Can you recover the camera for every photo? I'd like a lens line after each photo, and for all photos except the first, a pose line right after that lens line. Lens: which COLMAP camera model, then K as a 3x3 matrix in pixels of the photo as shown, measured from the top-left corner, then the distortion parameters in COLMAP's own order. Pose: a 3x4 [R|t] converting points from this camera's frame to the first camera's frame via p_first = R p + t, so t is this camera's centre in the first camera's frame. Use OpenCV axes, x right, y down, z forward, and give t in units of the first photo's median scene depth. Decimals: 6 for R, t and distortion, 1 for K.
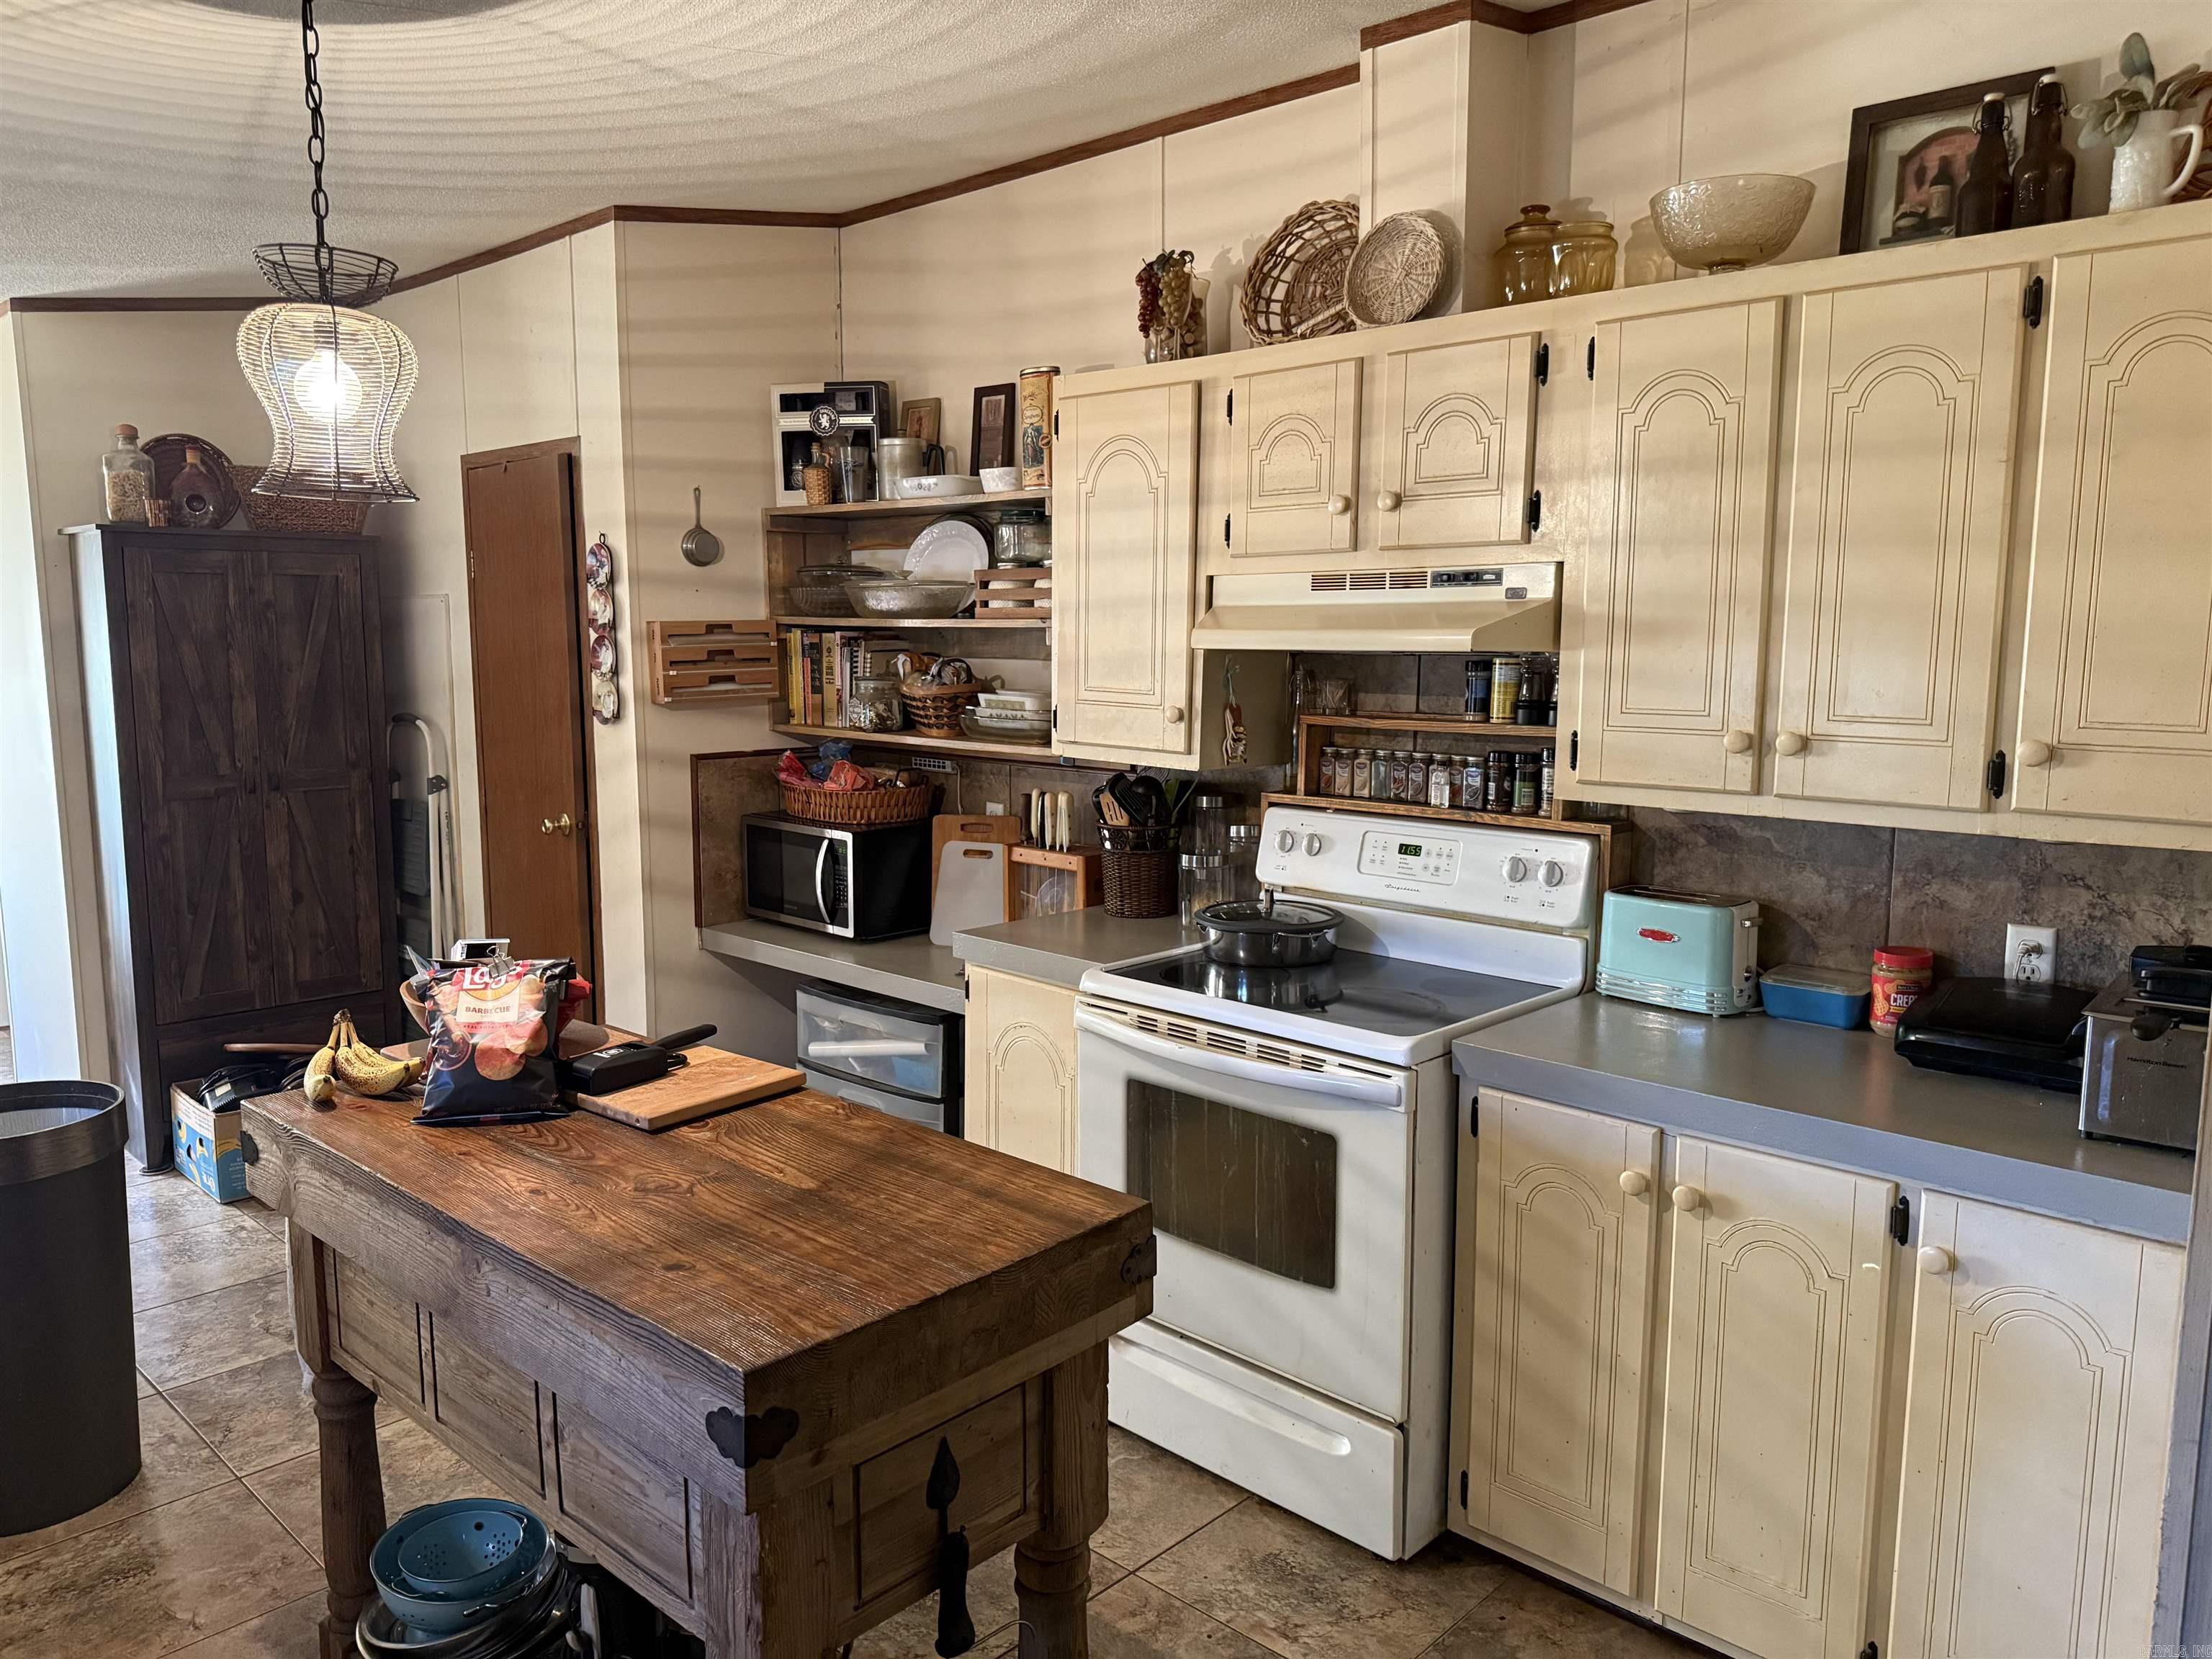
lens RADIAL K [[1561.6, 0, 1112.1], [0, 1561.6, 817.4], [0, 0, 1]] dist [0.034848, -0.048968]
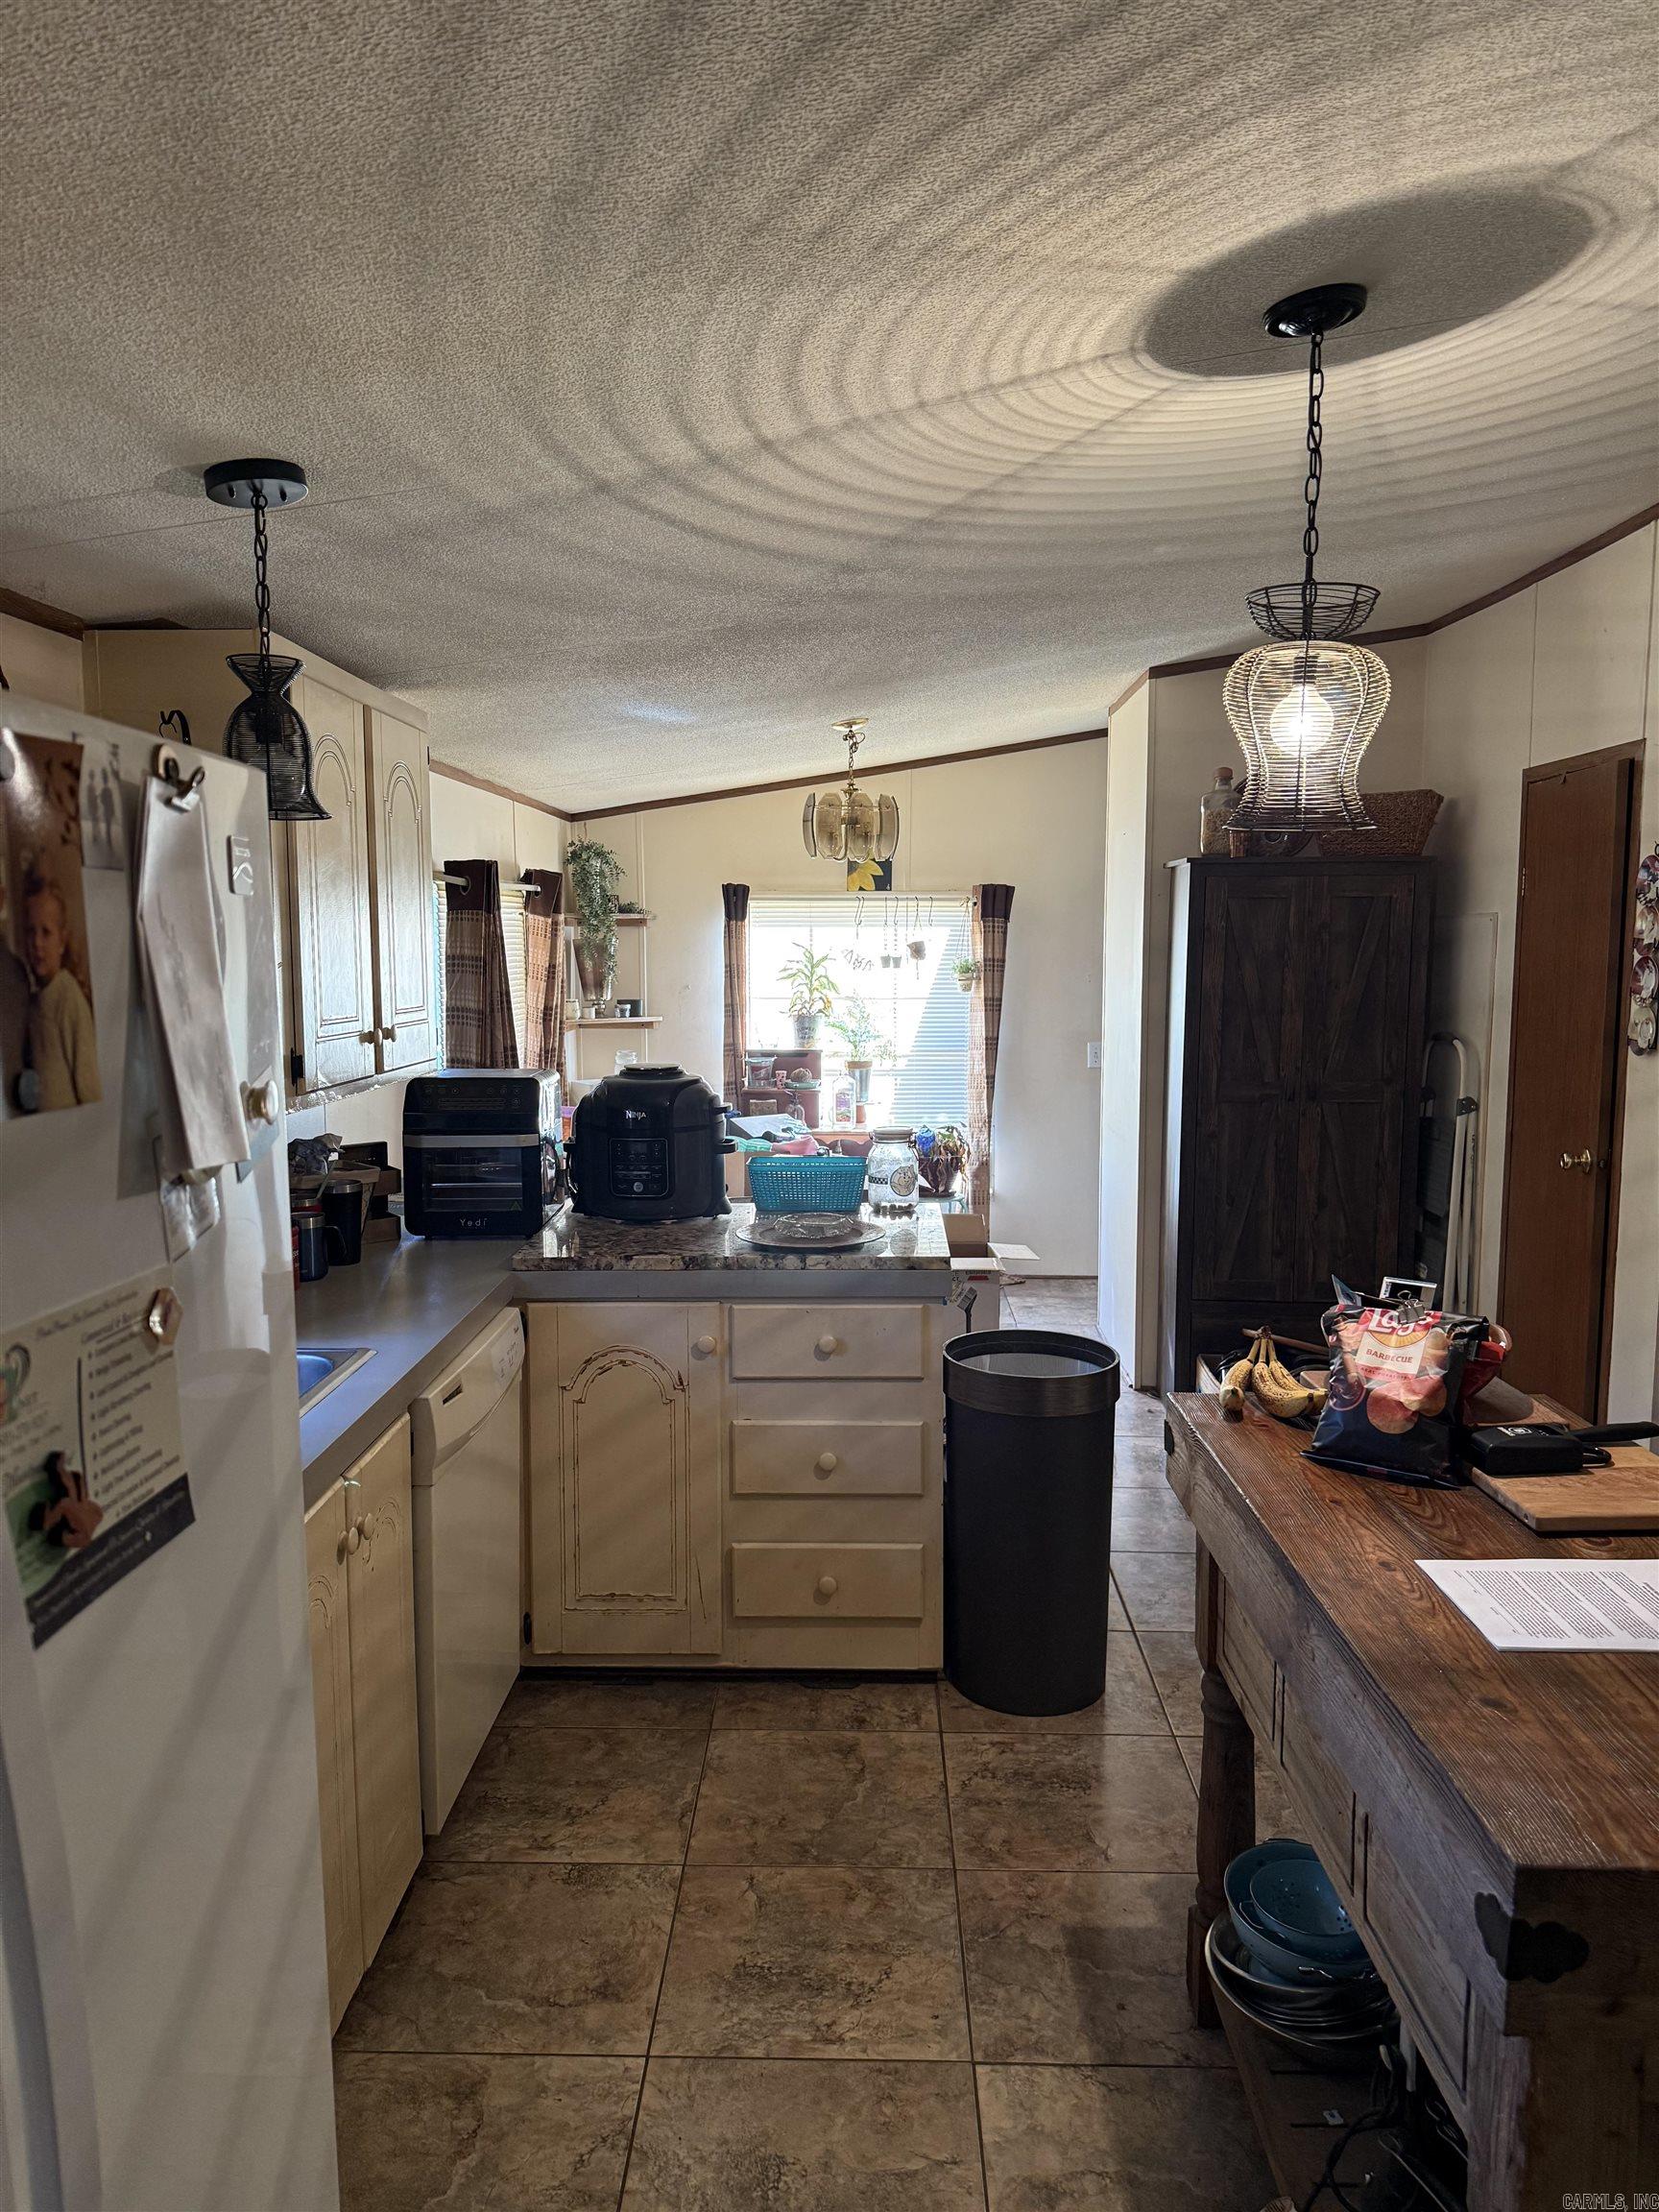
lens RADIAL K [[1561.6, 0, 818.9], [0, 1561.6, 1094.4], [0, 0, 1]] dist [0.034848, -0.048968]
pose [[0.663743, 0.075774, -0.744113, 0.067444], [-0.092180, 0.995558, 0.019155, -0.021469], [0.742259, 0.055878, 0.667780, 0.094250]]
